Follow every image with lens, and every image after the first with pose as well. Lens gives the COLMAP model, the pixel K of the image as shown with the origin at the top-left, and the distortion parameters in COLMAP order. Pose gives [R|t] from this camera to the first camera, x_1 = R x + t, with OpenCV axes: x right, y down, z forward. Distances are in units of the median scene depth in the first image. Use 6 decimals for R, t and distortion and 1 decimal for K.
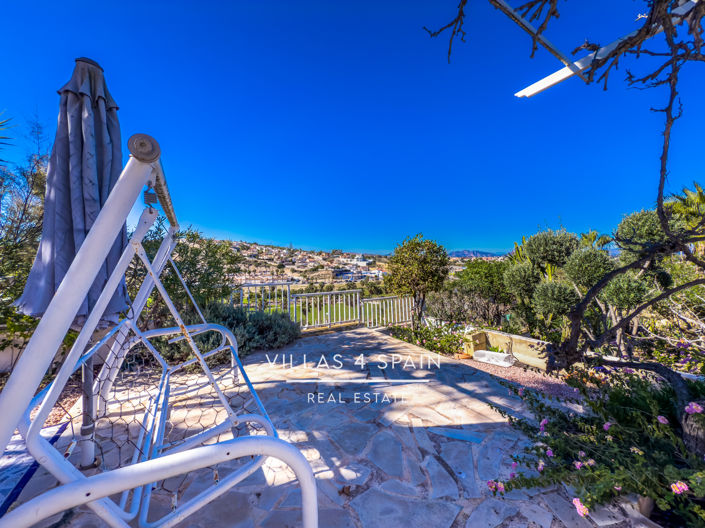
lens RADIAL K [[281.5, 0, 349.8], [0, 281.5, 264.4], [0, 0, 1]] dist [-0.002322, -0.000085]
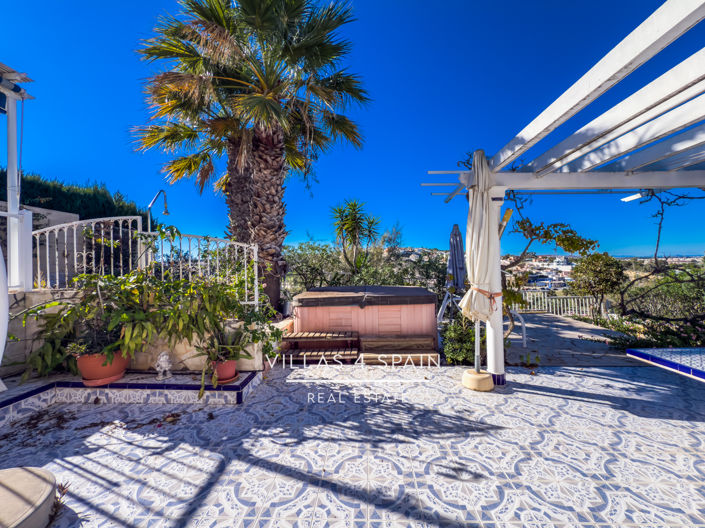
lens RADIAL K [[285.4, 0, 365.1], [0, 285.4, 261.3], [0, 0, 1]] dist [-0.001659, -0.000184]
pose [[0.842926, -0.017853, -0.537733, 0.039911], [0.002616, 0.999573, -0.029087, -0.024807], [0.538023, 0.023112, 0.842613, -0.933349]]
